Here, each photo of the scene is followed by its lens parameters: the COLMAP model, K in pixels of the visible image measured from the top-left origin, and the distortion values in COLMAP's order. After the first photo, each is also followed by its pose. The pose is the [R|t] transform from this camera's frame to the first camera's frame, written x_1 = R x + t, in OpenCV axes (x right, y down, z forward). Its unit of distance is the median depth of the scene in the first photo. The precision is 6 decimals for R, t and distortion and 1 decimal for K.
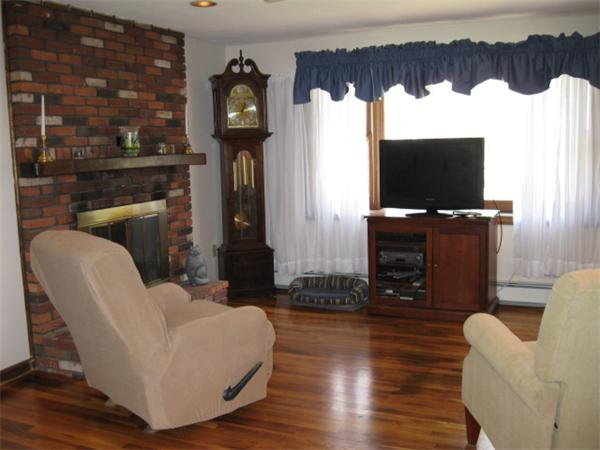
lens RADIAL K [[623.9, 0, 301.0], [0, 623.9, 227.5], [0, 0, 1]] dist [-0.113711, 0.000000]
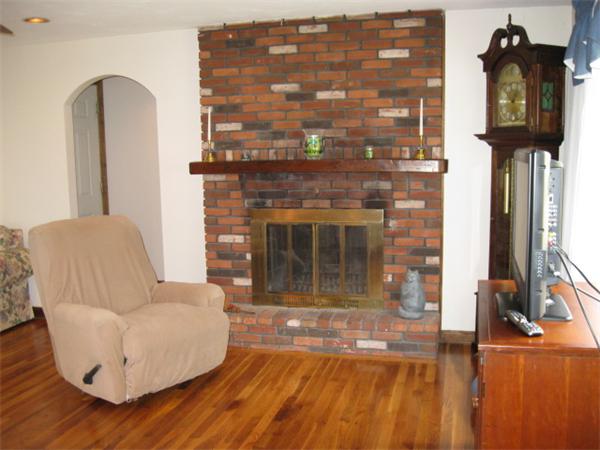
lens RADIAL K [[623.9, 0, 299.5], [0, 623.9, 222.1], [0, 0, 1]] dist [-0.113711, 0.000000]
pose [[0.158779, 0.144758, -0.976644, 0.710137], [-0.116167, 0.985061, 0.127120, -0.143299], [0.980456, 0.093270, 0.173223, 0.831004]]
